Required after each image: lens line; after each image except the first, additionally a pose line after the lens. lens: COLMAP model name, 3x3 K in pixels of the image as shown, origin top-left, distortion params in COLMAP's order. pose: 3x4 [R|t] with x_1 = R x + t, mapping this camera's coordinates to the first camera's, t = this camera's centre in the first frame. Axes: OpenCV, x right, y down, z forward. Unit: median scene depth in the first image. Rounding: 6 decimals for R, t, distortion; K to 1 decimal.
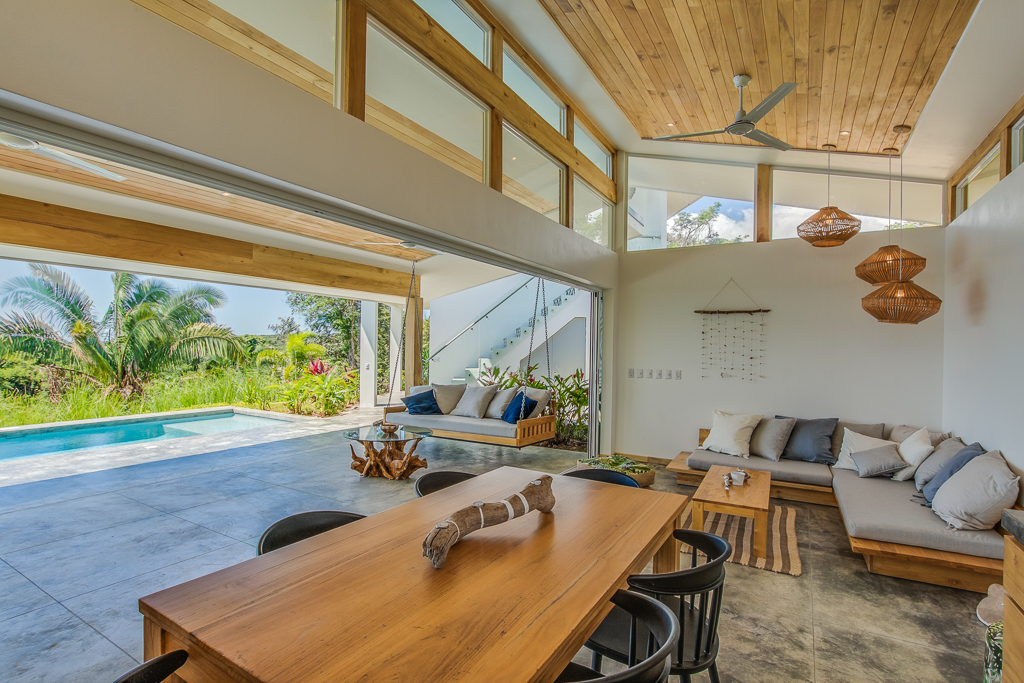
lens RADIAL K [[495.8, 0, 511.7], [0, 495.8, 348.4], [0, 0, 1]] dist [-0.025039, 0.000753]
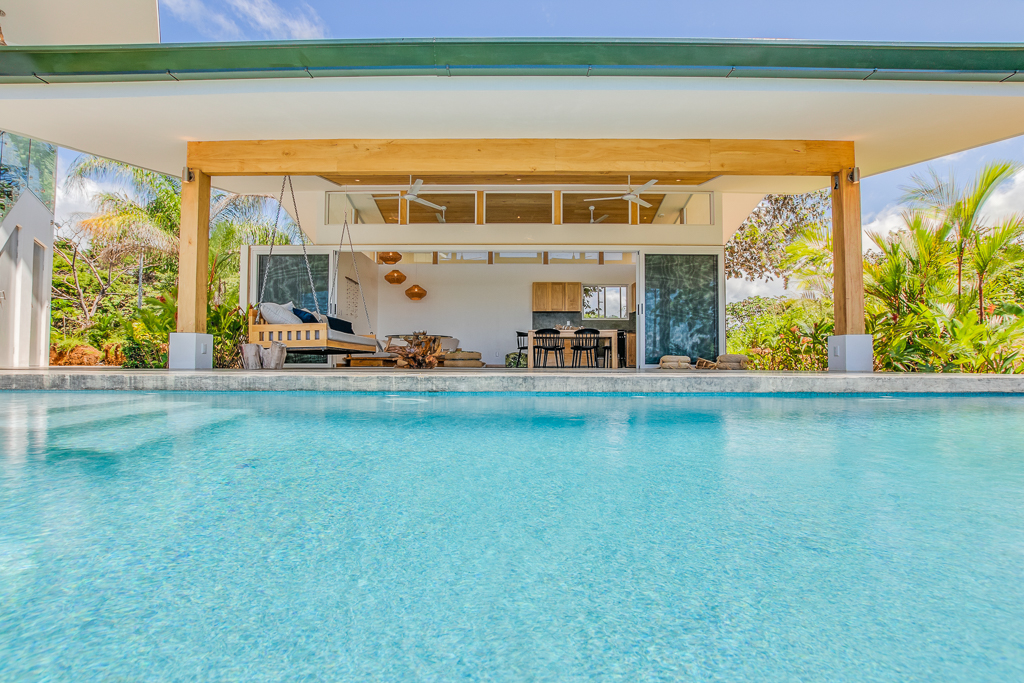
lens RADIAL K [[469.2, 0, 512.0], [0, 469.2, 349.1], [0, 0, 1]] dist [-0.024314, 0.001453]
pose [[-0.503705, 0.014857, 0.863748, -1.253370], [-0.007496, 0.999739, -0.021568, 0.196777], [-0.863843, -0.017339, -0.503462, 1.222200]]
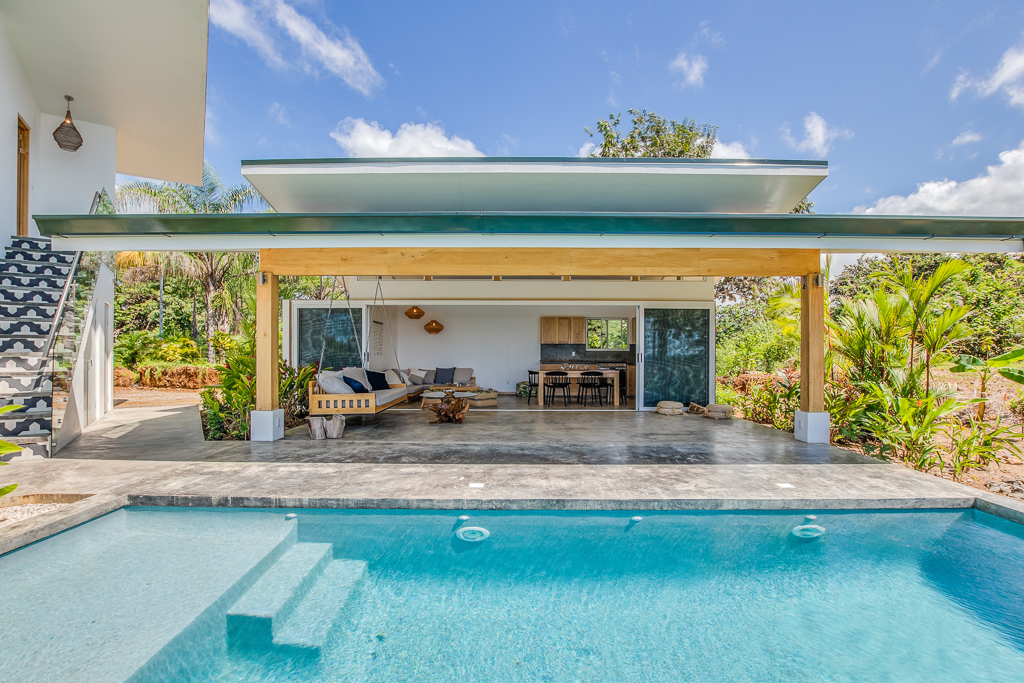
lens RADIAL K [[473.3, 0, 511.8], [0, 473.3, 349.2], [0, 0, 1]] dist [-0.023327, 0.000580]
pose [[-0.506324, -0.012917, 0.862247, -1.385535], [-0.007941, 0.999915, 0.010316, 0.010810], [-0.862307, -0.001624, -0.506383, 1.358643]]
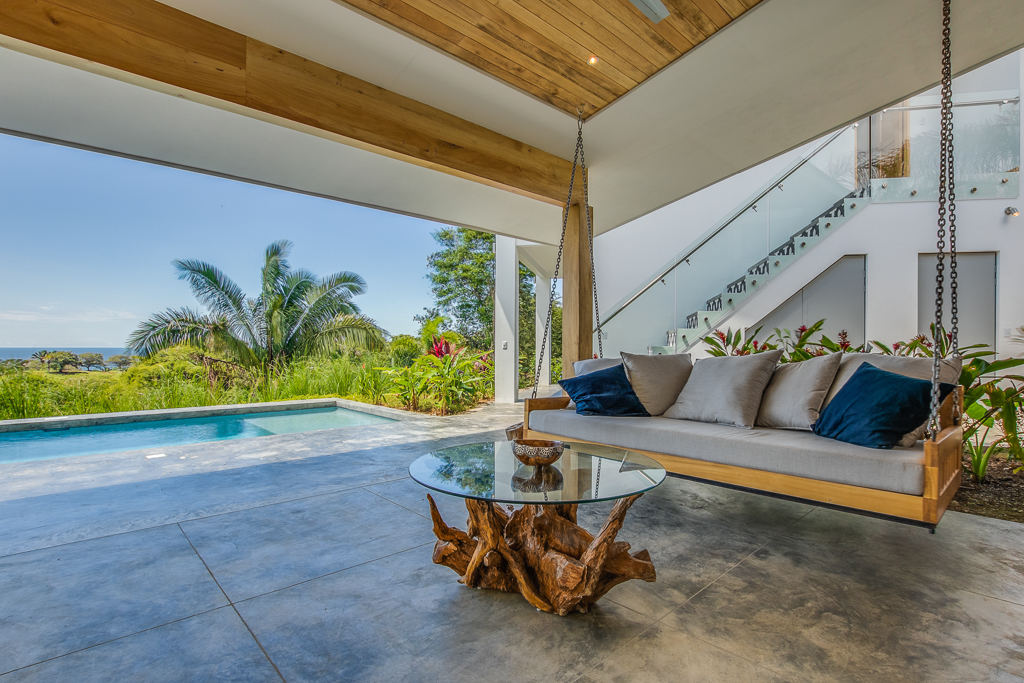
lens RADIAL K [[495.8, 0, 511.7], [0, 495.8, 348.4], [0, 0, 1]] dist [-0.025039, 0.000753]
pose [[0.958729, -0.008778, -0.284185, -0.141708], [0.007788, 0.999959, -0.004612, 0.077541], [0.284214, 0.002208, 0.958758, 0.567972]]
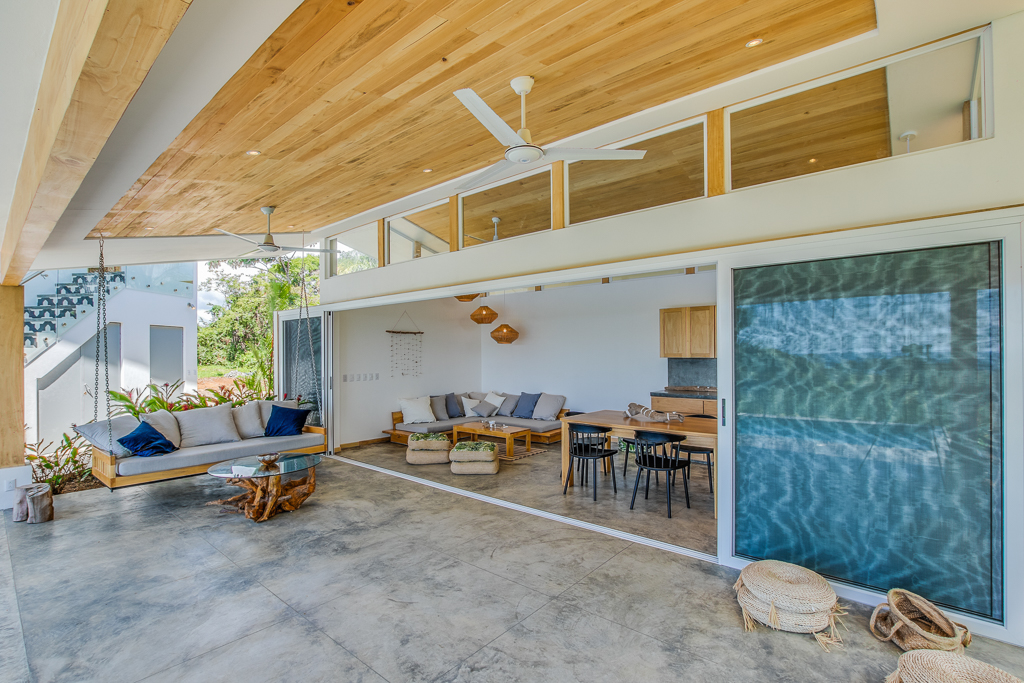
lens RADIAL K [[473.3, 0, 511.8], [0, 473.3, 349.2], [0, 0, 1]] dist [-0.023327, 0.000580]
pose [[0.173396, -0.010909, 0.984792, -0.847135], [0.014346, 0.999861, 0.008550, -0.027034], [-0.984748, 0.012646, 0.173528, 0.374918]]
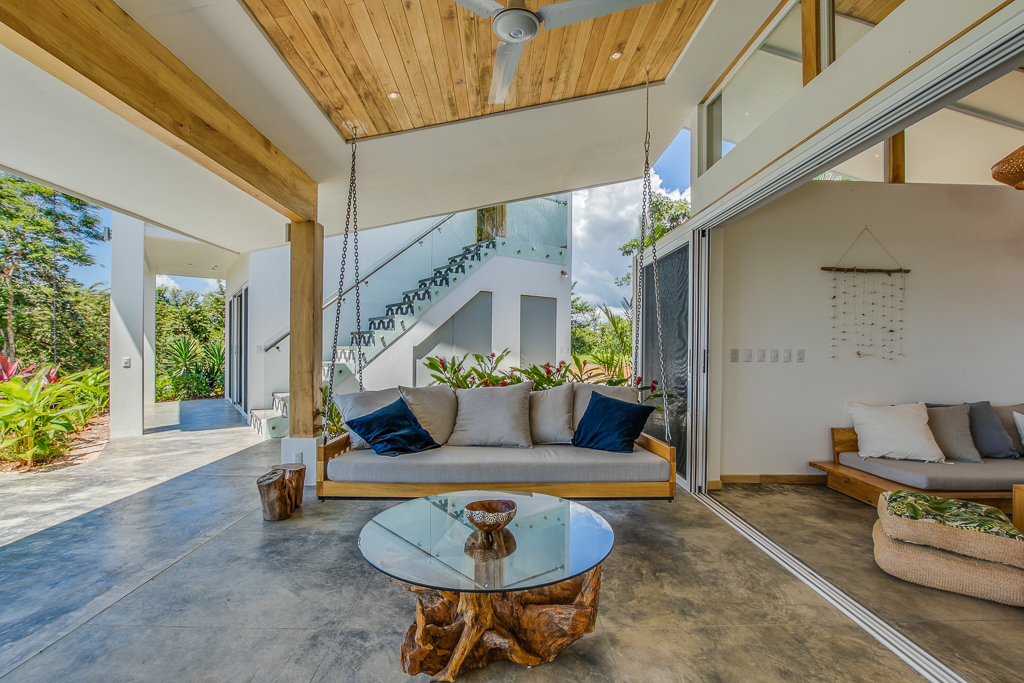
lens RADIAL K [[469.2, 0, 512.0], [0, 469.2, 349.1], [0, 0, 1]] dist [-0.024314, 0.001453]
pose [[0.849691, -0.008926, 0.527205, -0.353386], [0.004947, 0.999948, 0.008957, 0.033618], [-0.527257, -0.005003, 0.849691, 0.609360]]
